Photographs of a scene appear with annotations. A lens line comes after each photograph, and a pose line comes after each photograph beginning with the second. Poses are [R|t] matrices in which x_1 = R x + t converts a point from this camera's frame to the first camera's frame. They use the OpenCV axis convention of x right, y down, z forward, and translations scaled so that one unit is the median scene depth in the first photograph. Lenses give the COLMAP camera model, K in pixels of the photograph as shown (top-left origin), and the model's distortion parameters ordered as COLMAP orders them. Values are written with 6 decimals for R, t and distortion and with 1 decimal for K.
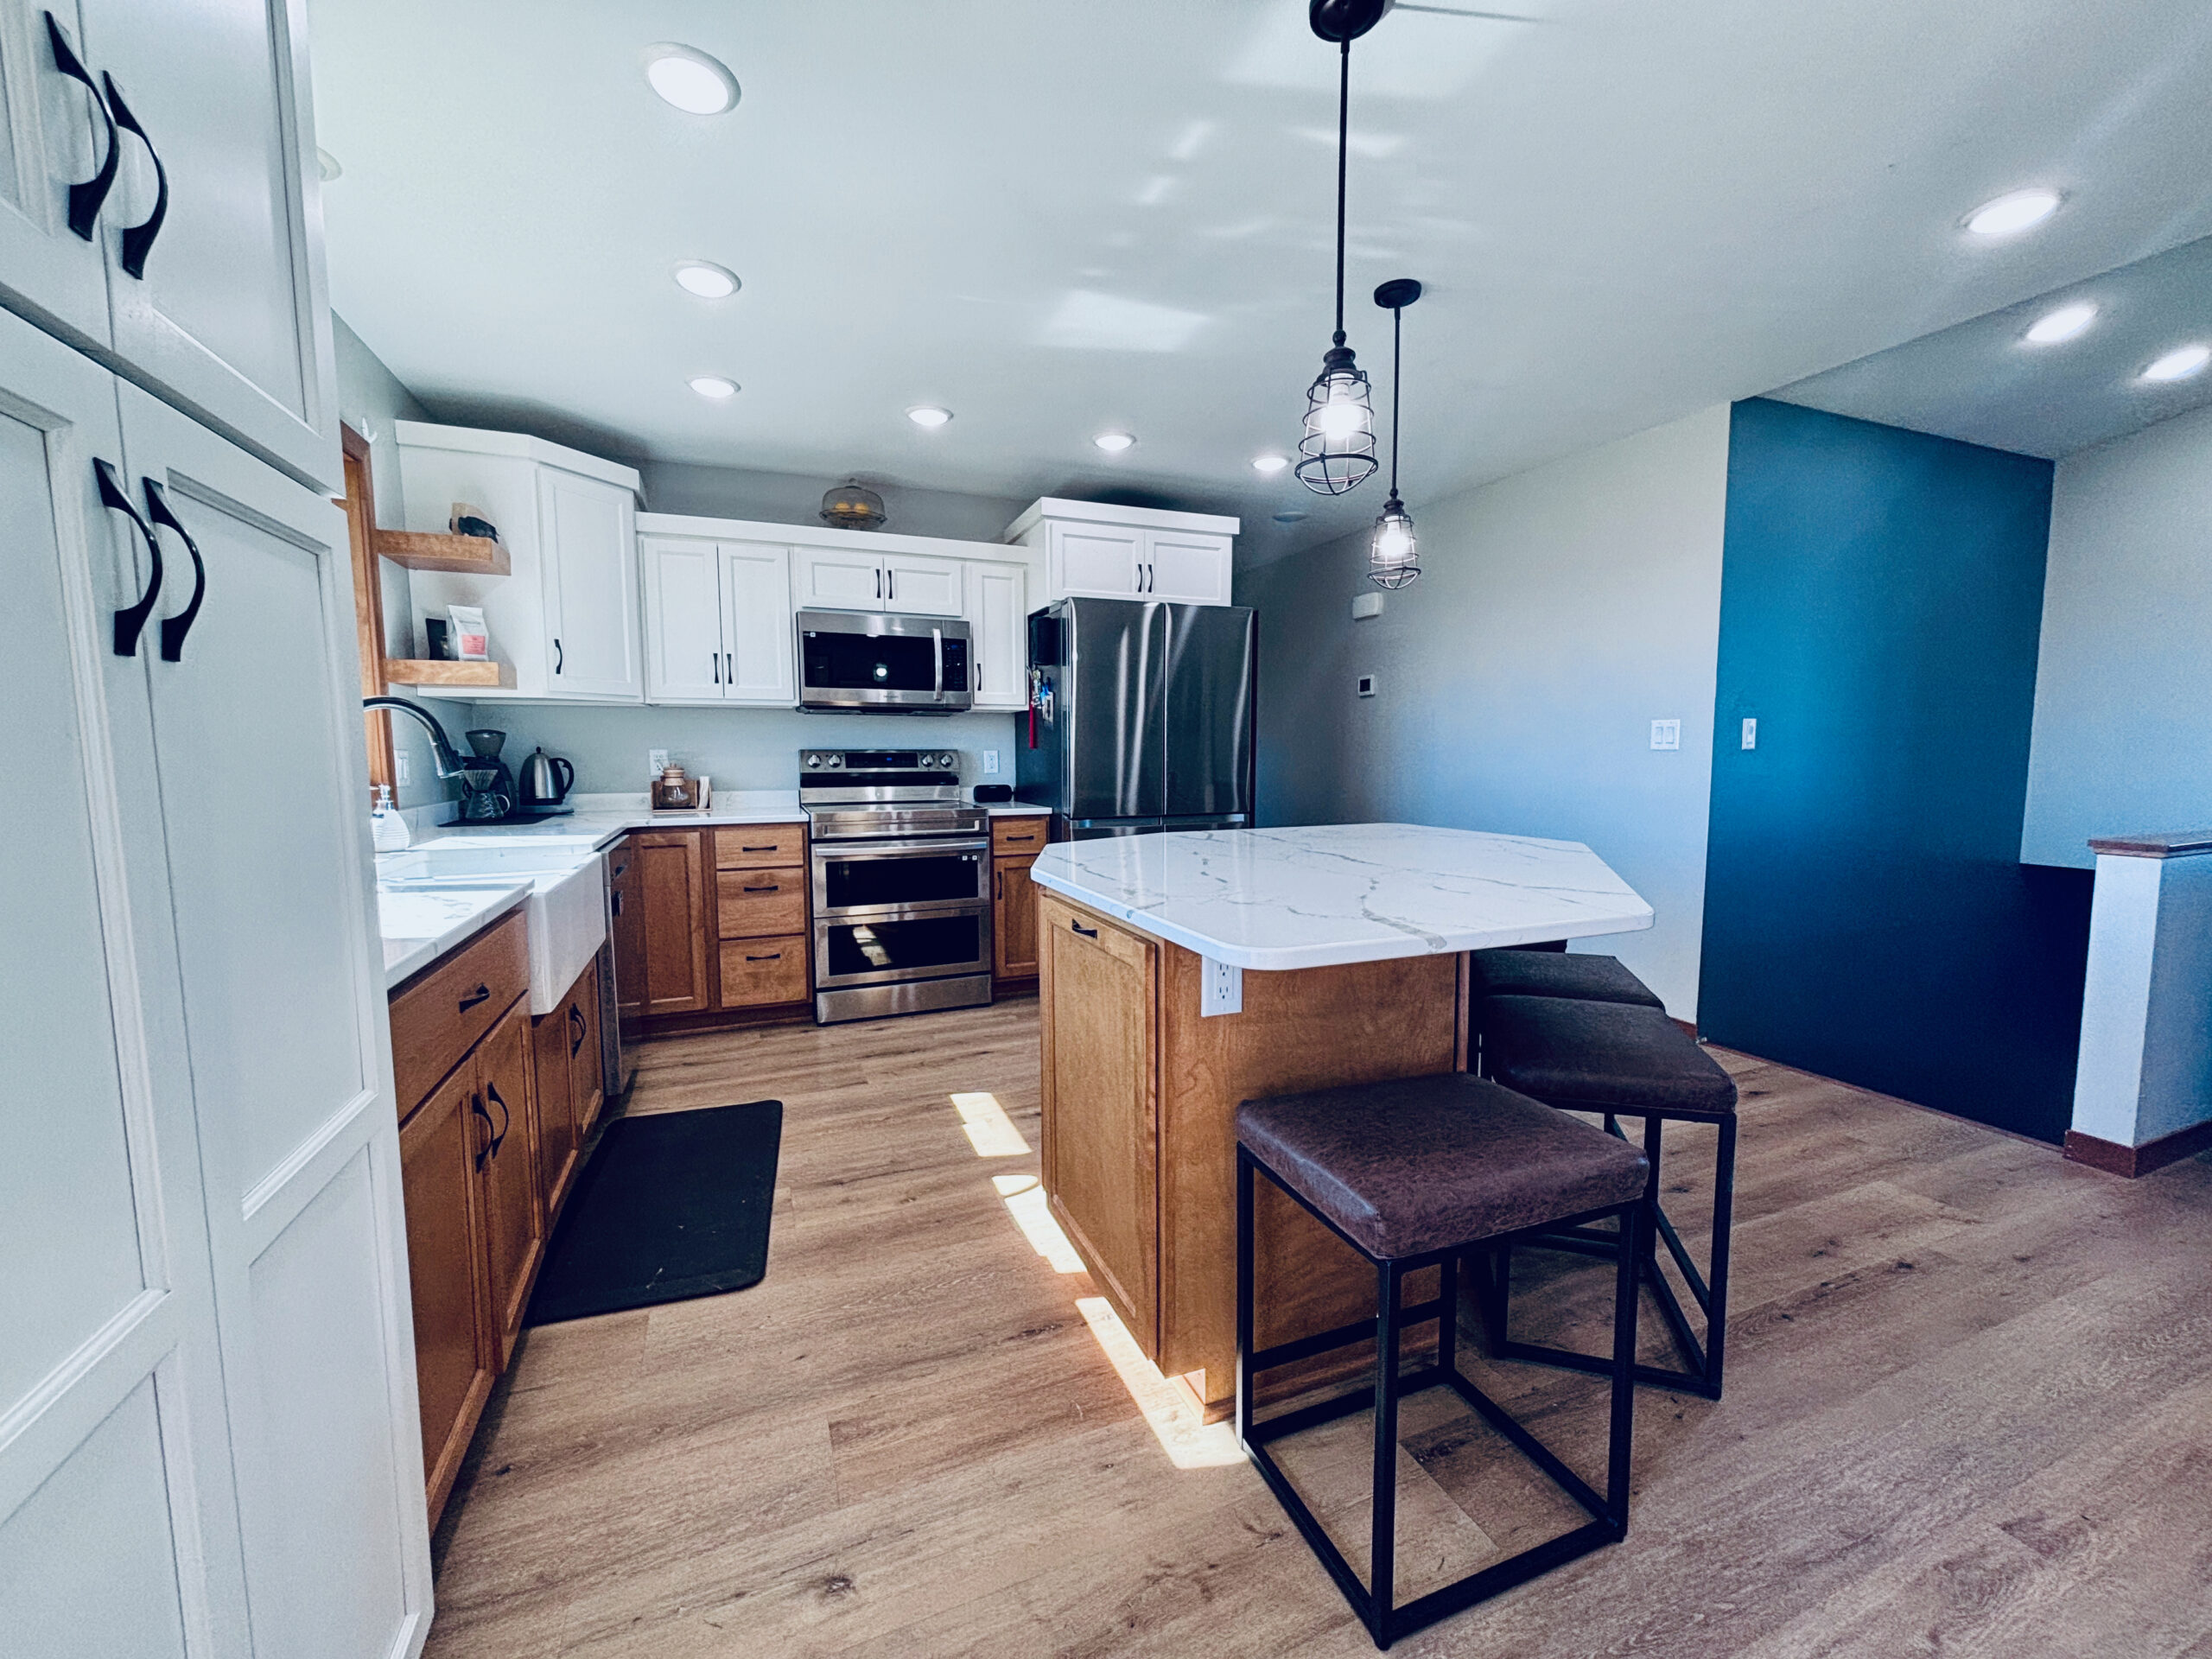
lens RADIAL K [[888.3, 0, 1108.7], [0, 888.3, 831.5], [0, 0, 1]] dist [0.001860, 0.000135]
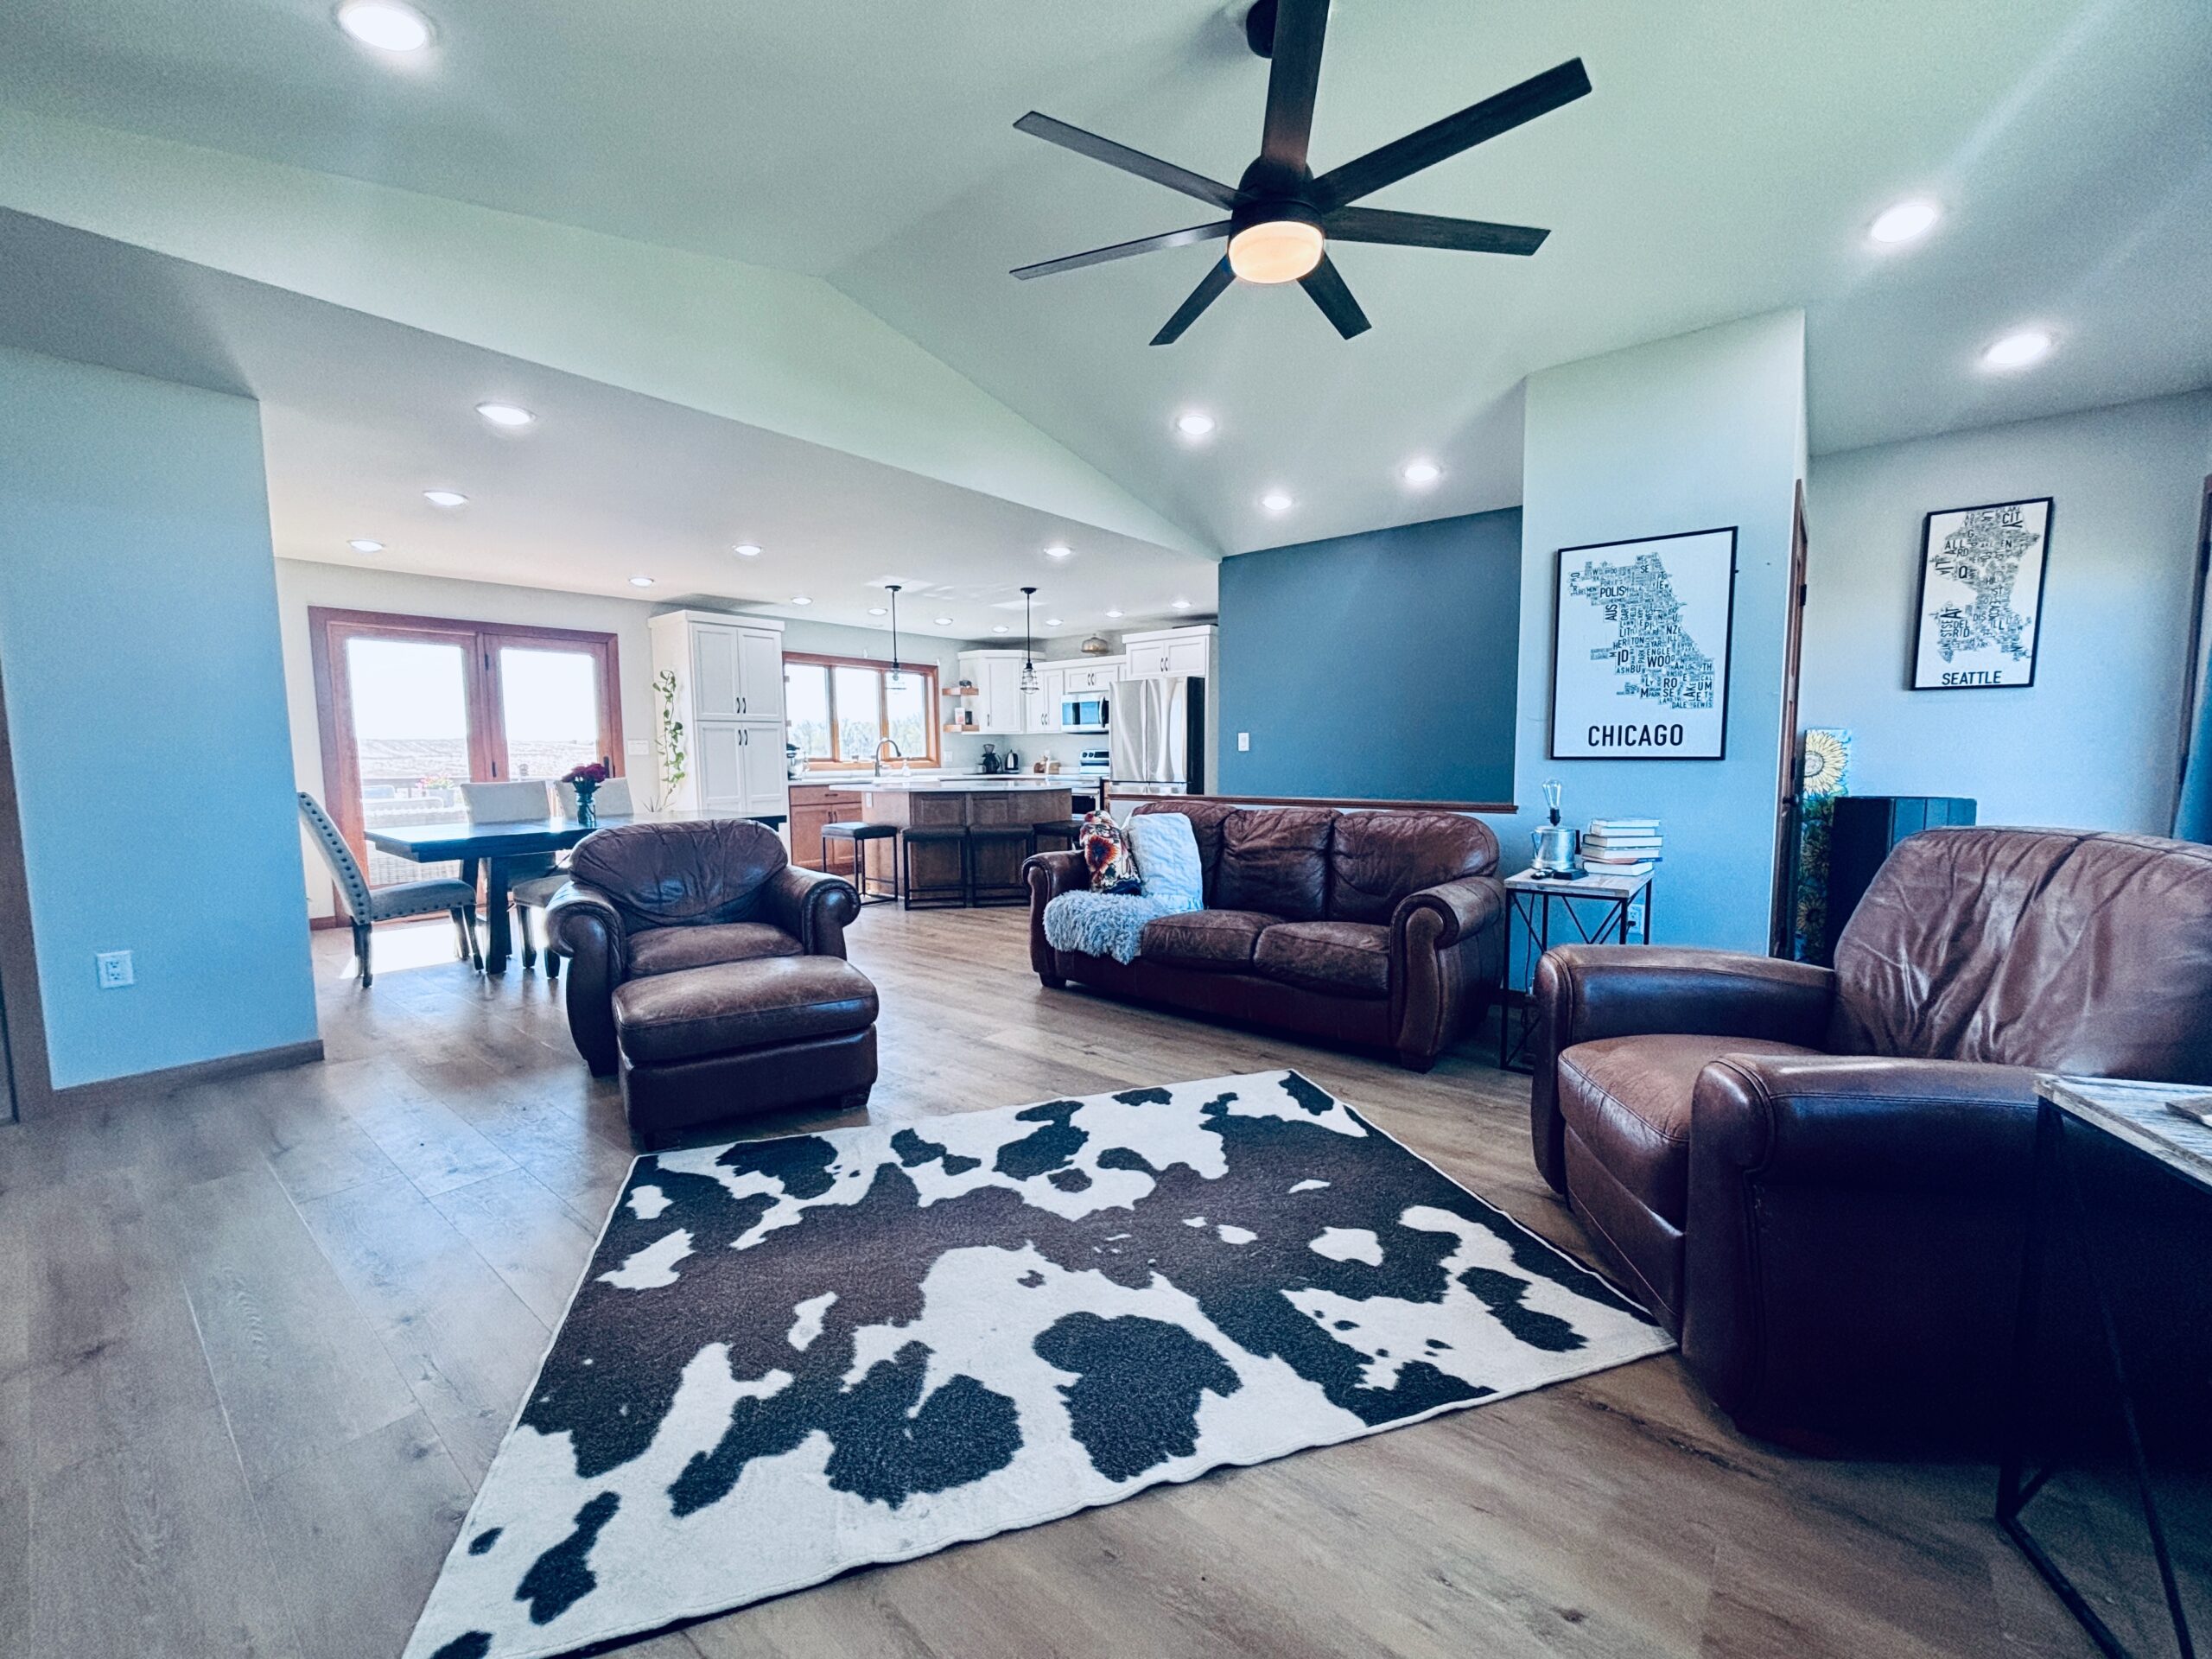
lens RADIAL K [[888.3, 0, 1114.6], [0, 888.3, 829.1], [0, 0, 1]] dist [0.001860, 0.000135]
pose [[0.482179, 0.078671, -0.872533, 2.130509], [-0.076225, 0.995950, 0.047676, -0.003078], [0.872750, 0.043521, 0.486223, -0.073454]]
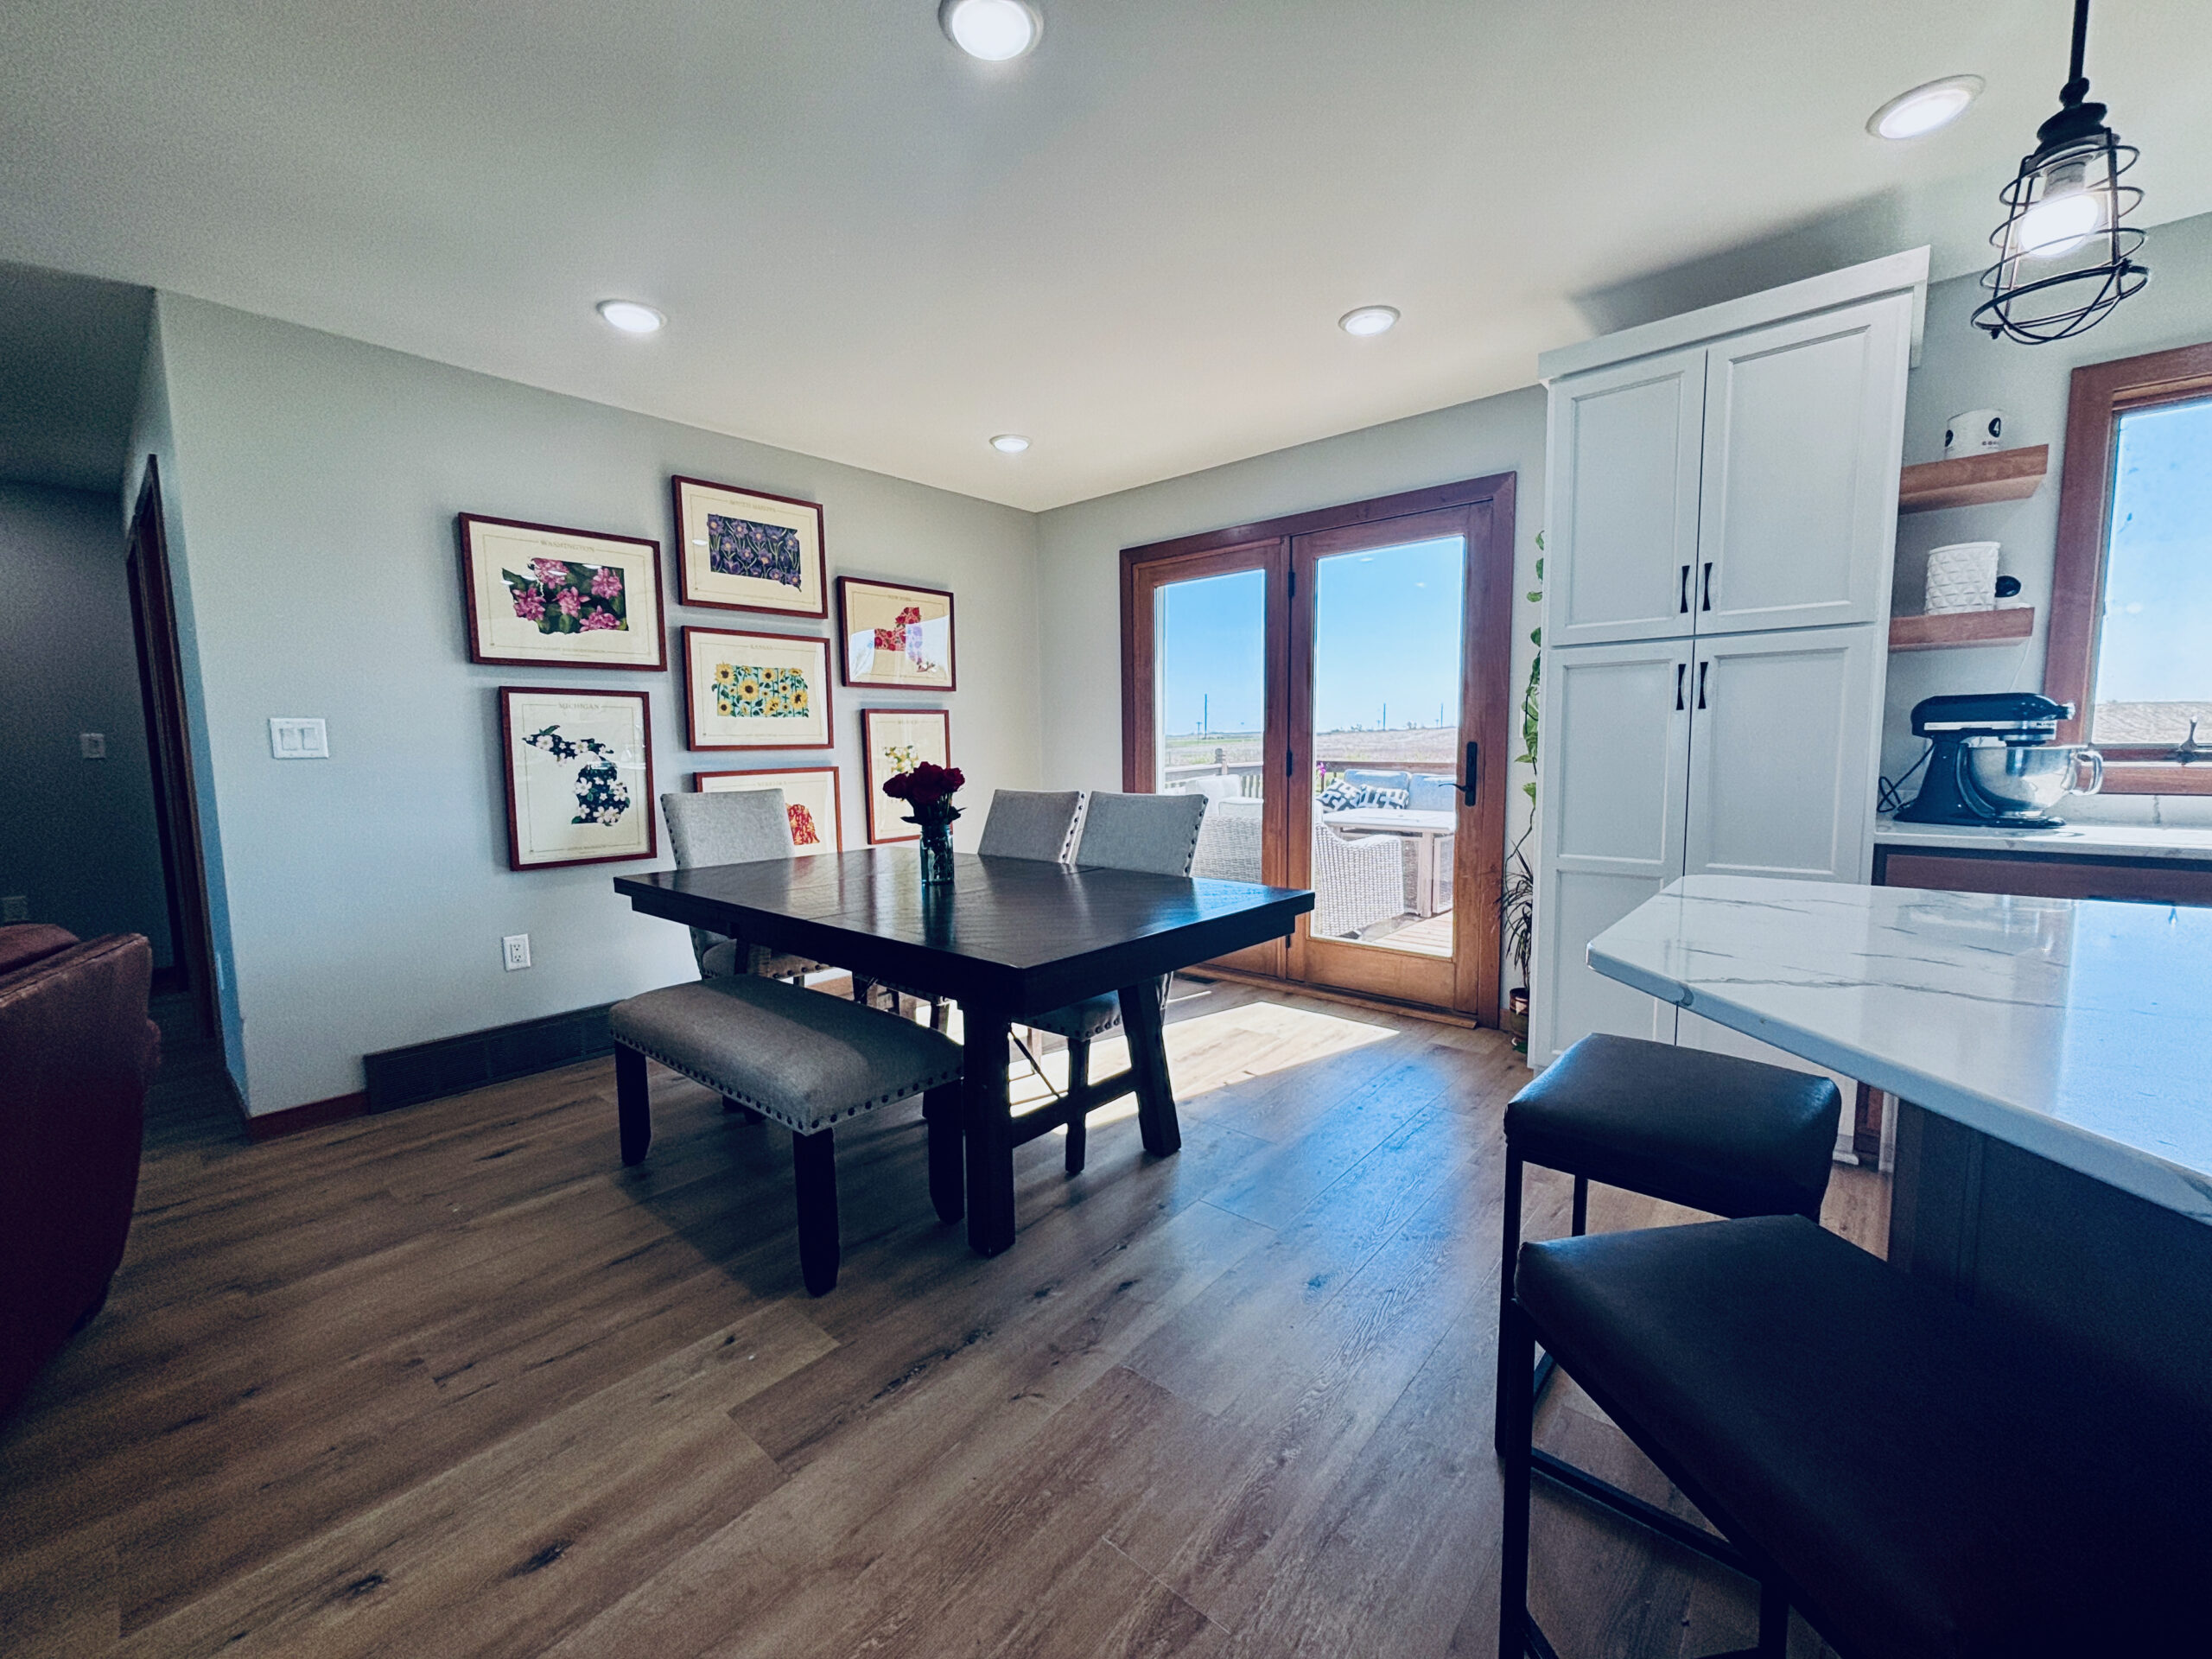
lens RADIAL K [[888.3, 0, 1111.8], [0, 888.3, 829.9], [0, 0, 1]] dist [0.001860, 0.000135]
pose [[-0.890521, 0.061588, -0.450754, 0.544572], [-0.022551, 0.983601, 0.178945, -0.056133], [0.454383, 0.169519, -0.874528, 0.605429]]
